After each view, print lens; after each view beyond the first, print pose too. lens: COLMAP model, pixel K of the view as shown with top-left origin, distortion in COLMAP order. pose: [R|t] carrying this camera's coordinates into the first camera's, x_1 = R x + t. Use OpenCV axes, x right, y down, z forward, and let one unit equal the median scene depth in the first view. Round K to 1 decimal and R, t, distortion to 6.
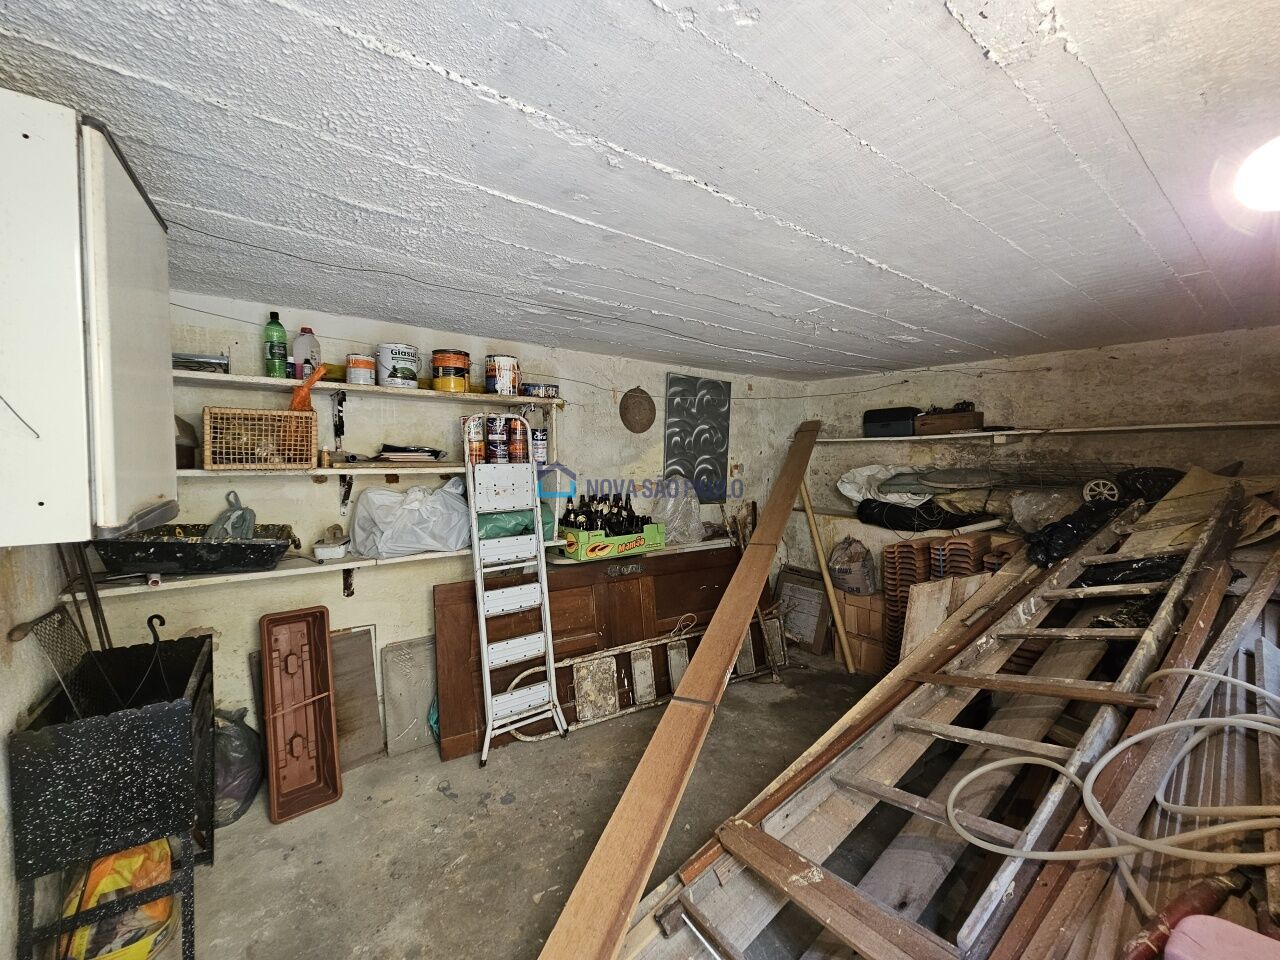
lens RADIAL K [[524.2, 0, 647.1], [0, 524.2, 480.5], [0, 0, 1]] dist [0.002228, 0.001056]
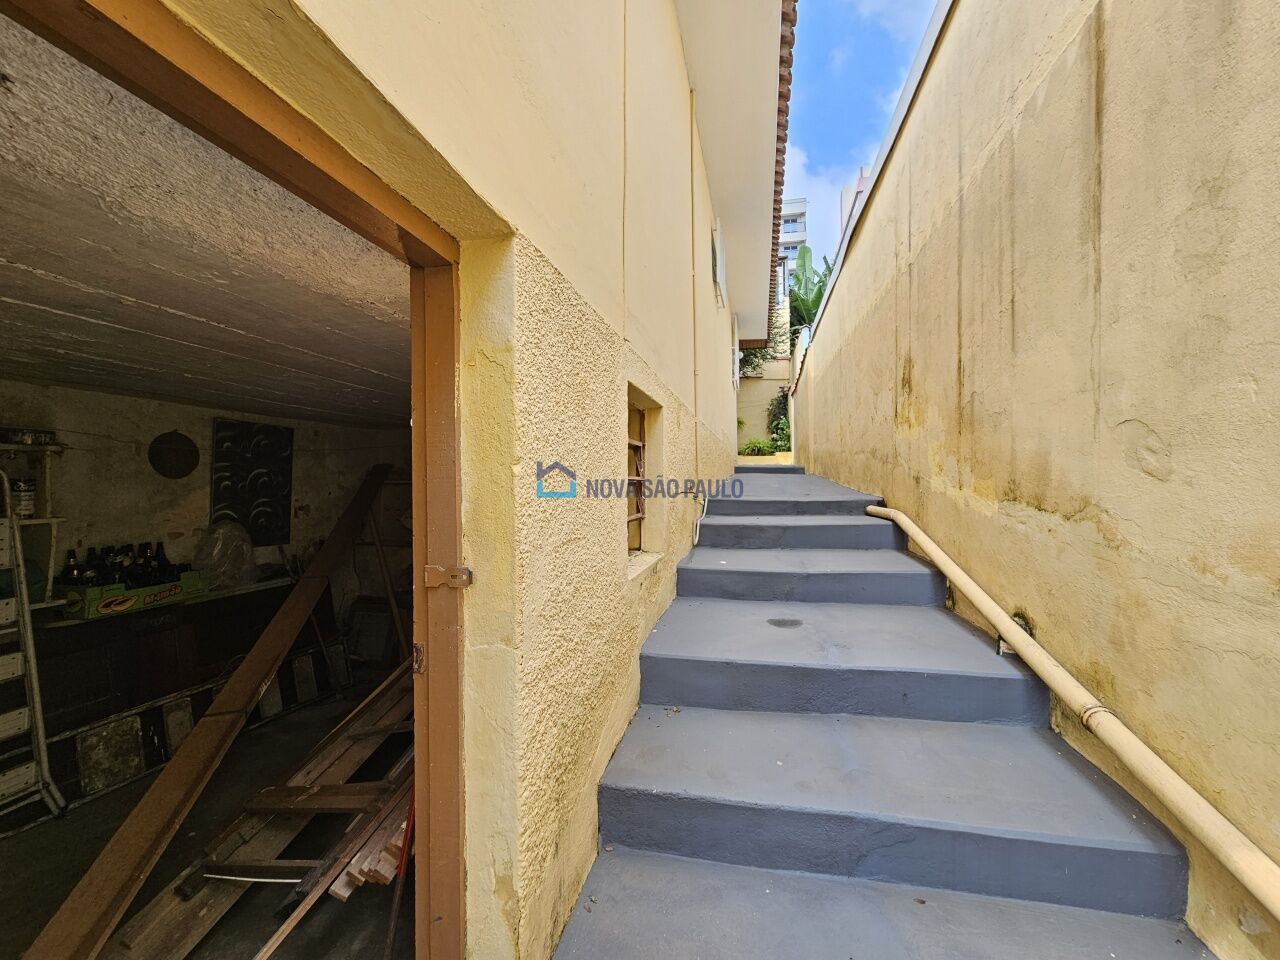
lens RADIAL K [[524.2, 0, 633.7], [0, 524.2, 479.6], [0, 0, 1]] dist [0.002228, 0.001056]
pose [[0.777942, -0.004949, 0.628316, 0.038448], [0.042127, 0.998130, -0.044297, -0.011429], [-0.626922, 0.060929, 0.776696, -0.332980]]
